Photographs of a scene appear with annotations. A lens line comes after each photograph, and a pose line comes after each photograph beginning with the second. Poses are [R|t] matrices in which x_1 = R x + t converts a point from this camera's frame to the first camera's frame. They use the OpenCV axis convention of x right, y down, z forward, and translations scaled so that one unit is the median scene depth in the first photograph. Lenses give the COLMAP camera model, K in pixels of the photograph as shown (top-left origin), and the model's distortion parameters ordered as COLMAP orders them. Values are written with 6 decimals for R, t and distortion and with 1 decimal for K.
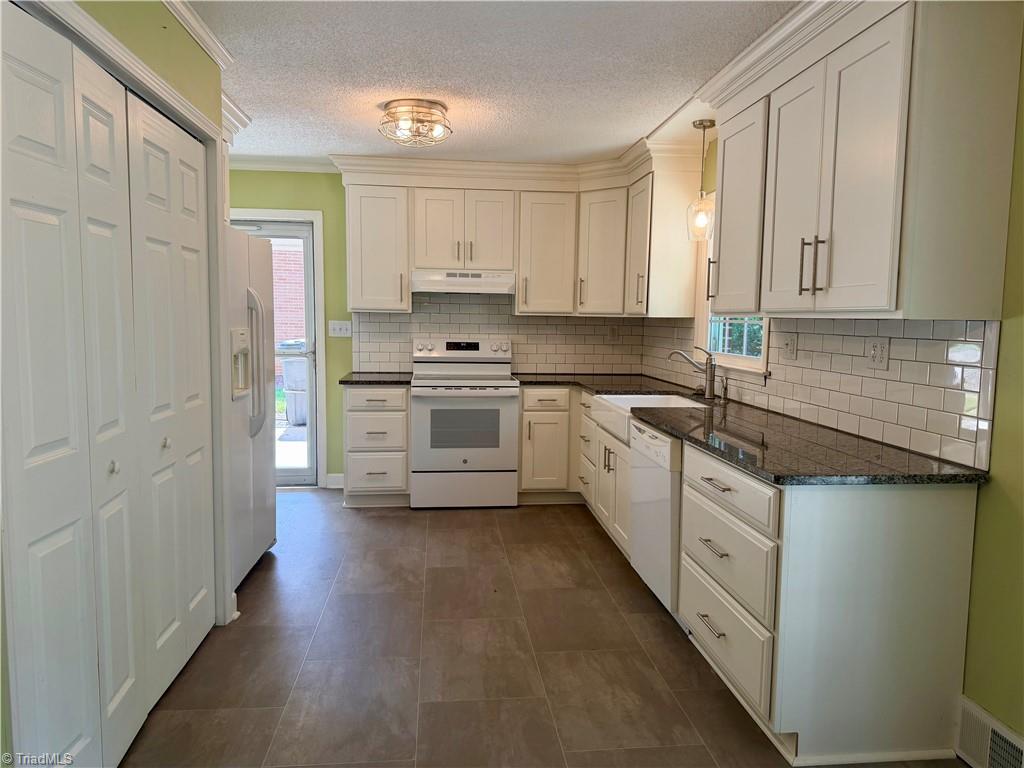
lens RADIAL K [[719.9, 0, 513.7], [0, 719.9, 385.2], [0, 0, 1]] dist [0.053773, -0.055711]
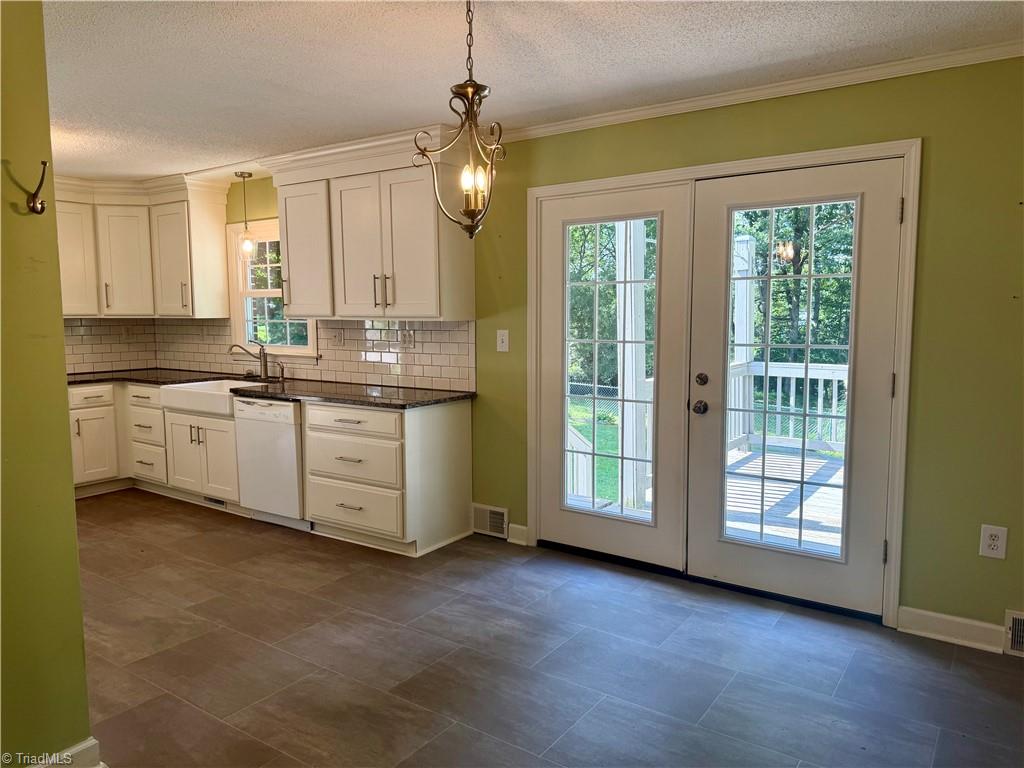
lens RADIAL K [[719.9, 0, 508.7], [0, 719.9, 384.3], [0, 0, 1]] dist [0.053773, -0.055711]
pose [[0.659678, -0.094781, 0.745548, -0.427332], [0.085632, 0.995035, 0.050729, -0.000589], [-0.746654, 0.030378, 0.664519, -0.231975]]
